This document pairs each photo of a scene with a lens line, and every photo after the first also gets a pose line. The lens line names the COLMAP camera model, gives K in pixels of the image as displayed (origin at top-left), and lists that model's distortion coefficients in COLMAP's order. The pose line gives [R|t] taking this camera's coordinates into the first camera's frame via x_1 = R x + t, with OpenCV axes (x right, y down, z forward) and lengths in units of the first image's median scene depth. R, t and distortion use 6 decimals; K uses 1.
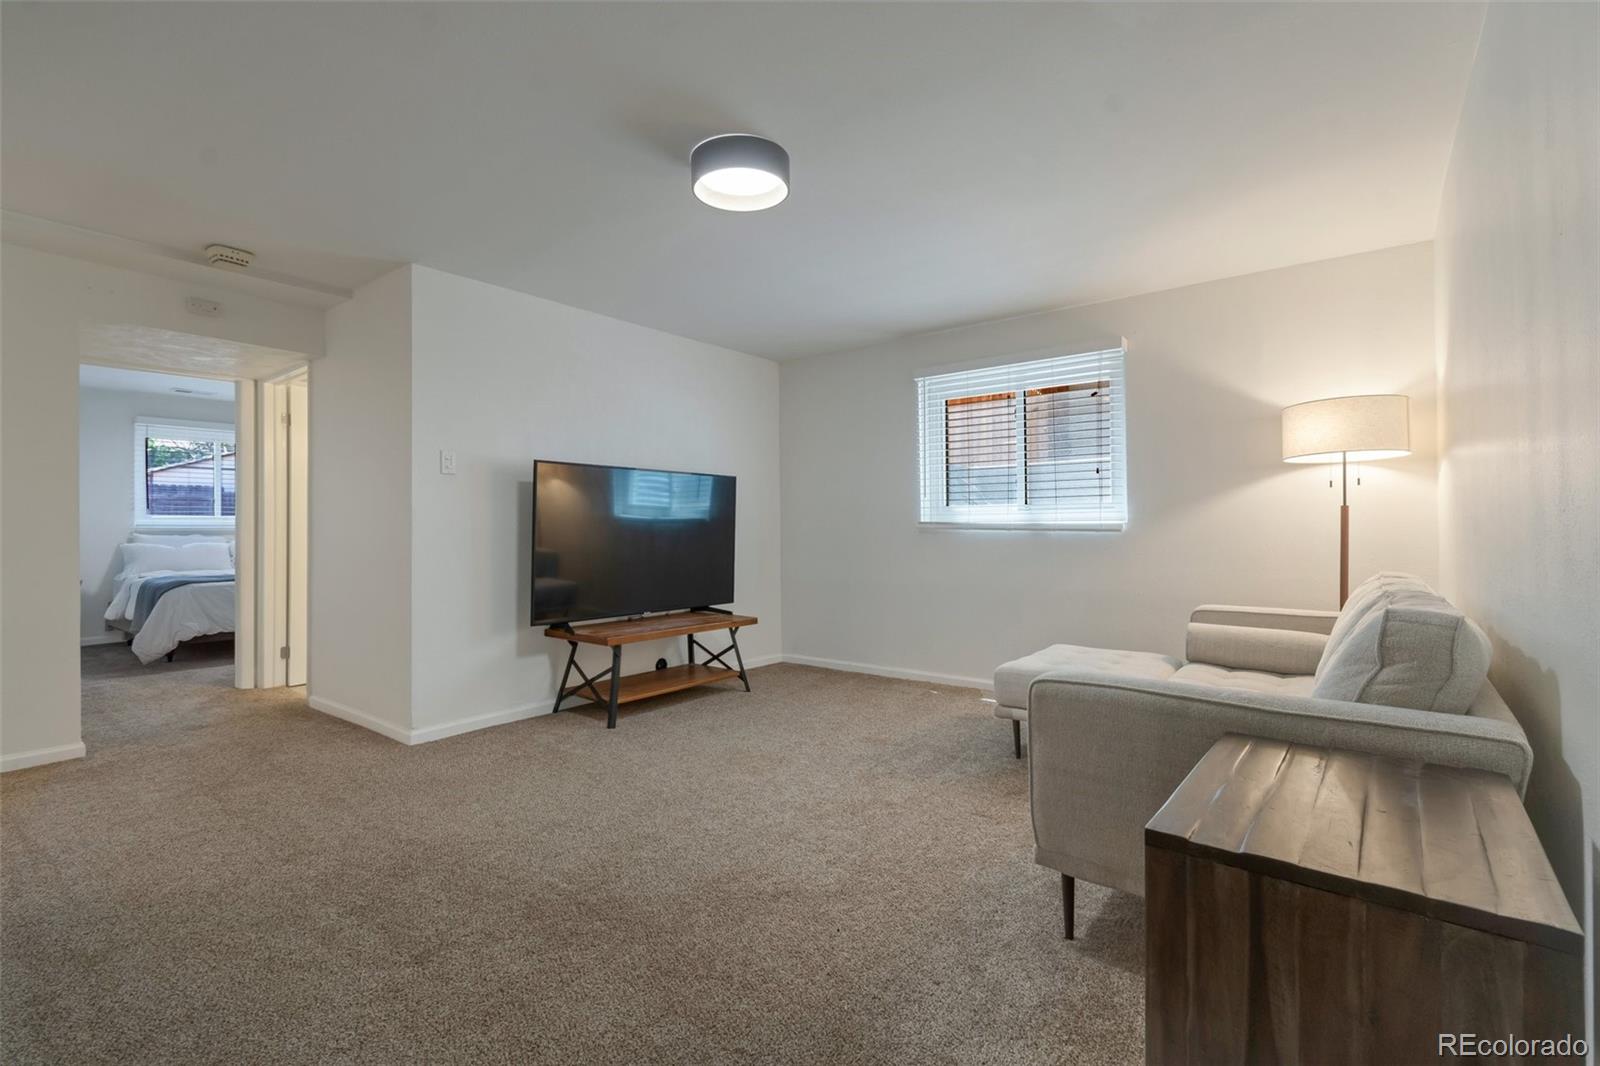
lens RADIAL K [[729.5, 0, 802.3], [0, 729.5, 526.1], [0, 0, 1]] dist [0.001283, 0.000027]
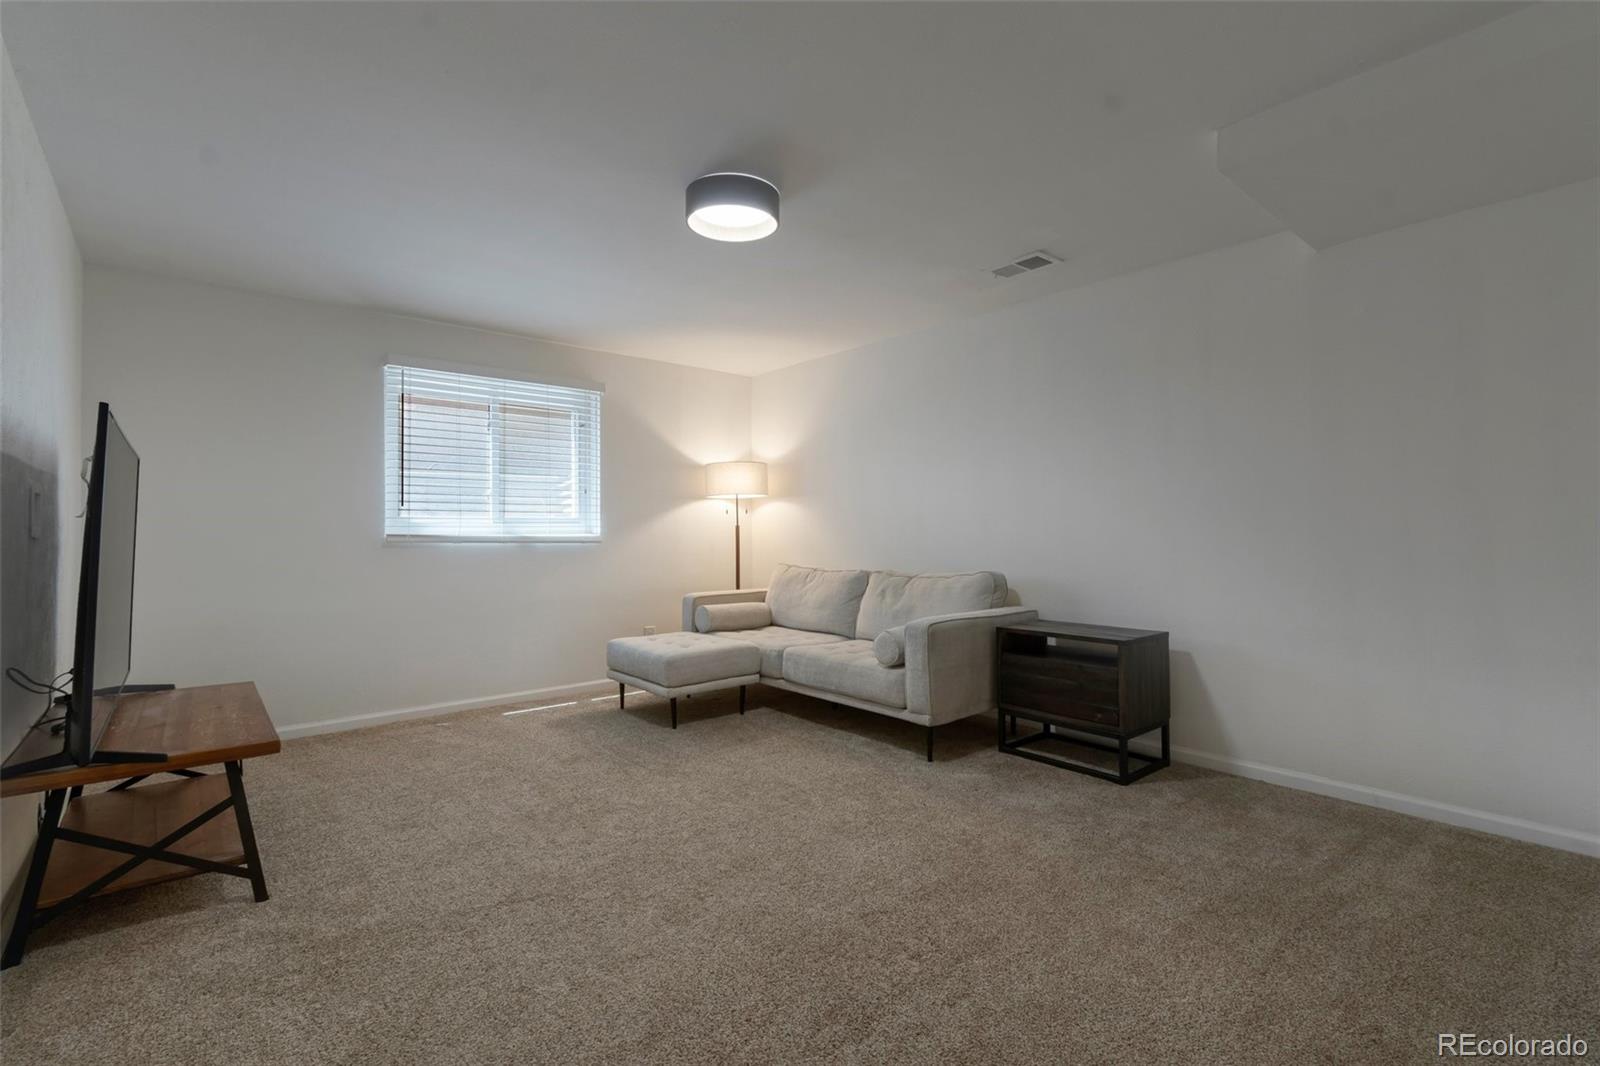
lens RADIAL K [[729.5, 0, 801.5], [0, 729.5, 530.2], [0, 0, 1]] dist [0.001283, 0.000027]
pose [[0.186230, 0.003027, 0.982501, -0.800450], [0.003640, 0.999986, -0.003771, -0.009608], [-0.982499, 0.004279, 0.186217, 0.513072]]
